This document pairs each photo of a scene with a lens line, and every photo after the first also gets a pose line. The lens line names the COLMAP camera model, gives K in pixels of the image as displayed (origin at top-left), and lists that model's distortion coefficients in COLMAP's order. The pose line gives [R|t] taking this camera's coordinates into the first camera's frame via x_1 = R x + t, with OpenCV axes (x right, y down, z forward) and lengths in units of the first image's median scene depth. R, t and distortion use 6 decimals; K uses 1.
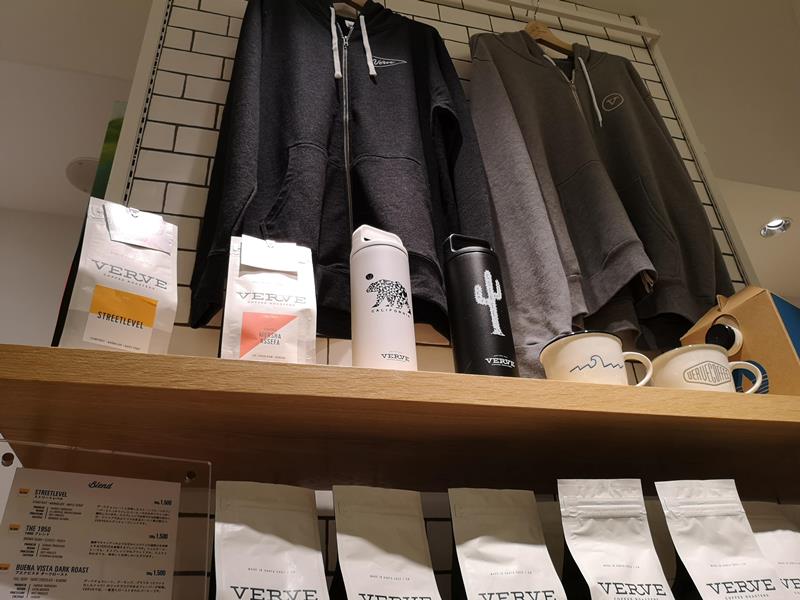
lens RADIAL K [[632.8, 0, 399.4], [0, 632.8, 306.2], [0, 0, 1]] dist [0.058925, -0.119328]
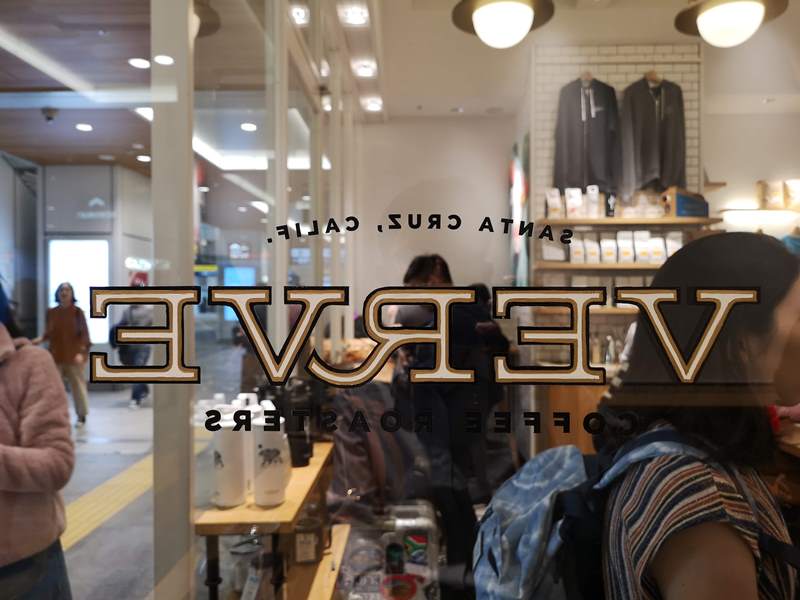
lens RADIAL K [[614.7, 0, 400.4], [0, 614.7, 302.2], [0, 0, 1]] dist [0.076545, -0.086480]
pose [[0.960867, 0.061838, -0.270021, -0.146413], [0.095927, 0.840174, 0.533765, -2.696898], [0.259872, -0.538779, 0.801364, -5.023210]]
